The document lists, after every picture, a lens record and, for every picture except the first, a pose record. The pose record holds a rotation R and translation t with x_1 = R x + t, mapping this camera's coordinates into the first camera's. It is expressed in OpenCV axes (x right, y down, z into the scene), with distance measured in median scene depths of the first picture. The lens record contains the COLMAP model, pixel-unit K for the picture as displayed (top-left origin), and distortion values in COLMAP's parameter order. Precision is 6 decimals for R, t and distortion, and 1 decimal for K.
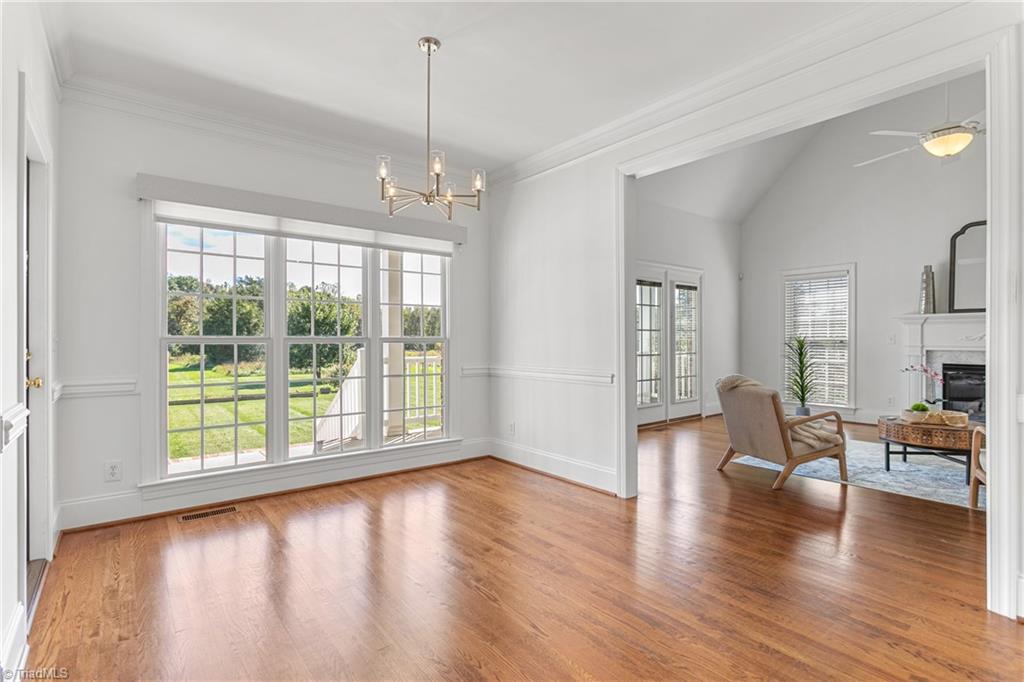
lens RADIAL K [[499.6, 0, 514.8], [0, 499.6, 340.8], [0, 0, 1]] dist [-0.005268, 0.002941]
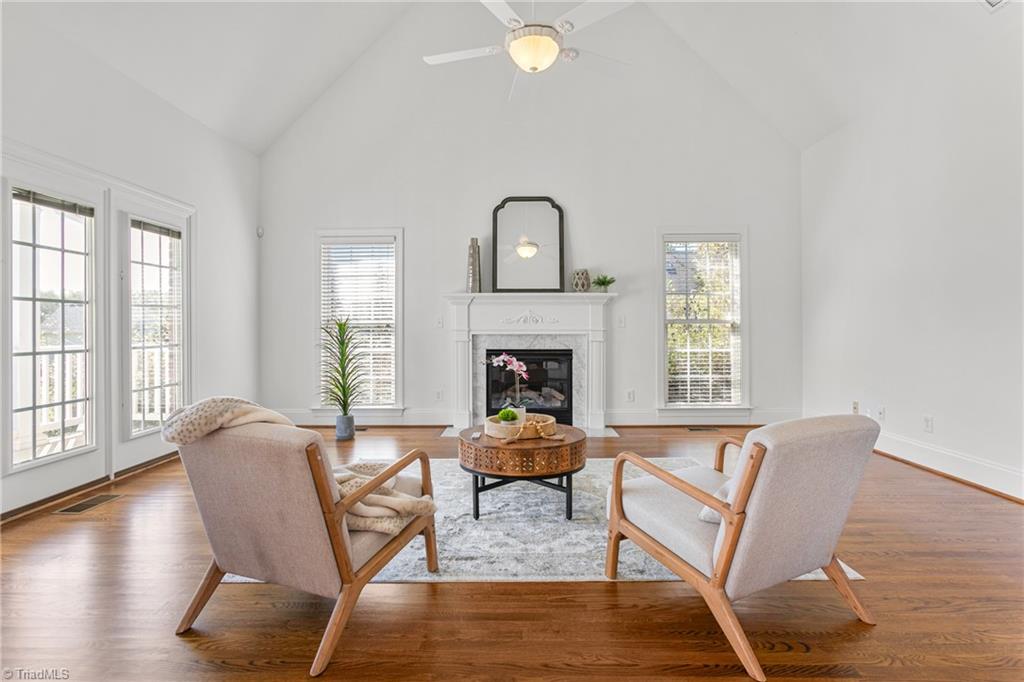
lens RADIAL K [[499.6, 0, 512.8], [0, 499.6, 323.5], [0, 0, 1]] dist [-0.005268, 0.002941]
pose [[0.640657, 0.003949, 0.767817, 0.194660], [0.005445, 0.999938, -0.009686, 0.008499], [-0.767808, 0.010386, 0.640596, 0.382934]]
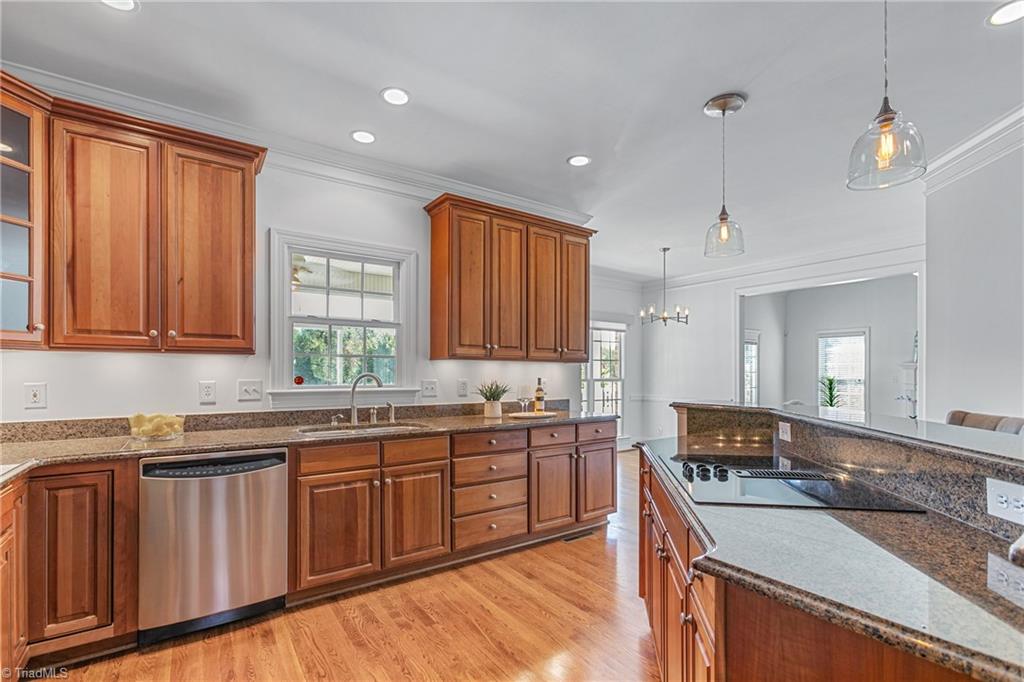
lens RADIAL K [[459.5, 0, 510.4], [0, 459.5, 369.8], [0, 0, 1]] dist [-0.011124, 0.004052]
pose [[0.997275, 0.002558, -0.073732, -0.304279], [-0.003152, 0.999964, -0.007941, -0.017167], [0.073709, 0.008152, 0.997246, -0.471054]]
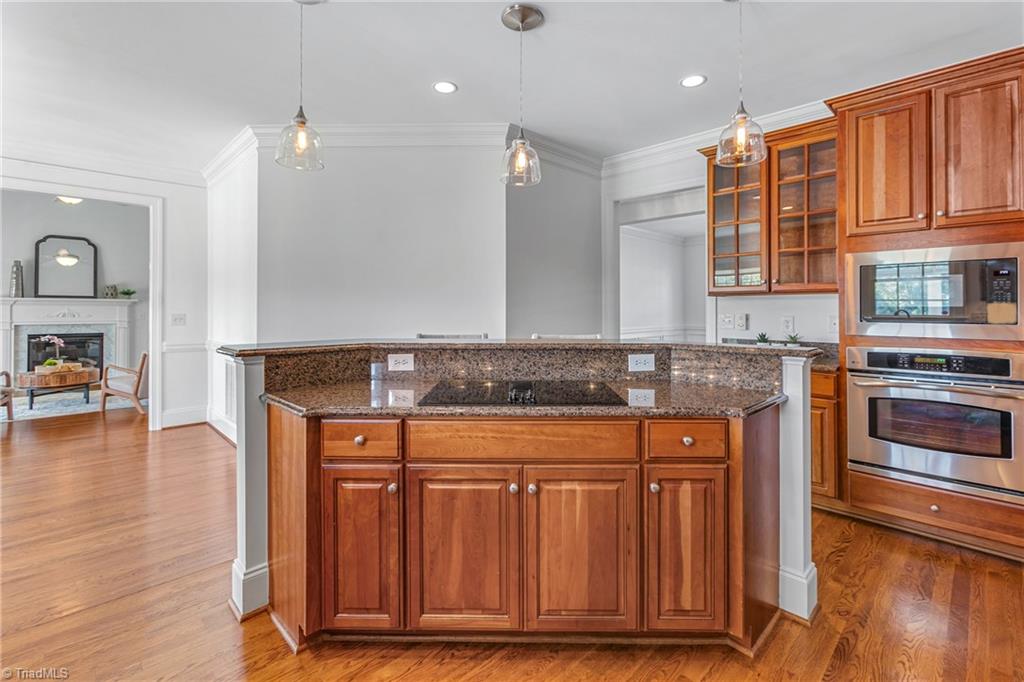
lens RADIAL K [[459.5, 0, 507.1], [0, 459.5, 306.2], [0, 0, 1]] dist [-0.011124, 0.004052]
pose [[-0.096400, 0.009948, 0.995293, -0.494065], [0.002438, 0.999949, -0.009758, -0.015603], [-0.995340, 0.001485, -0.096419, -0.171771]]
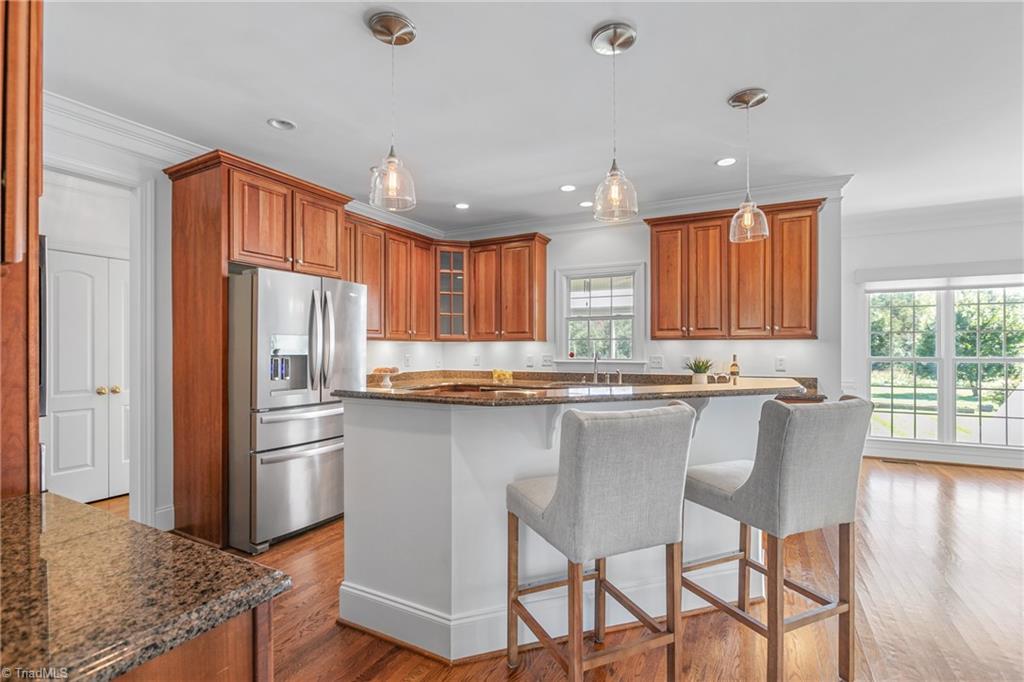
lens RADIAL K [[491.9, 0, 492.3], [0, 491.9, 348.2], [0, 0, 1]] dist [0.002918, 0.000723]
pose [[0.372233, -0.004345, -0.928129, 0.220872], [-0.000229, 0.999989, -0.004773, -0.017099], [0.928139, 0.001989, 0.372227, -0.460894]]
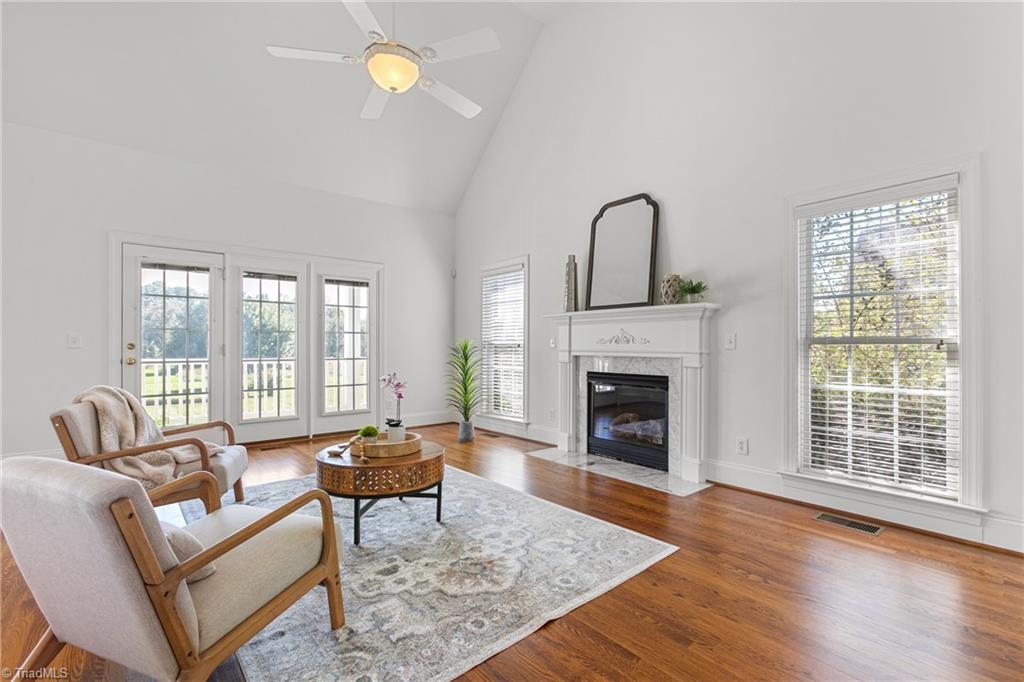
lens RADIAL K [[459.5, 0, 515.0], [0, 459.5, 344.3], [0, 0, 1]] dist [-0.011124, 0.004052]
pose [[0.999807, 0.004603, 0.019112, 0.717499], [-0.004419, 0.999943, -0.009692, 0.008210], [-0.019155, 0.009605, 0.999770, 0.222510]]
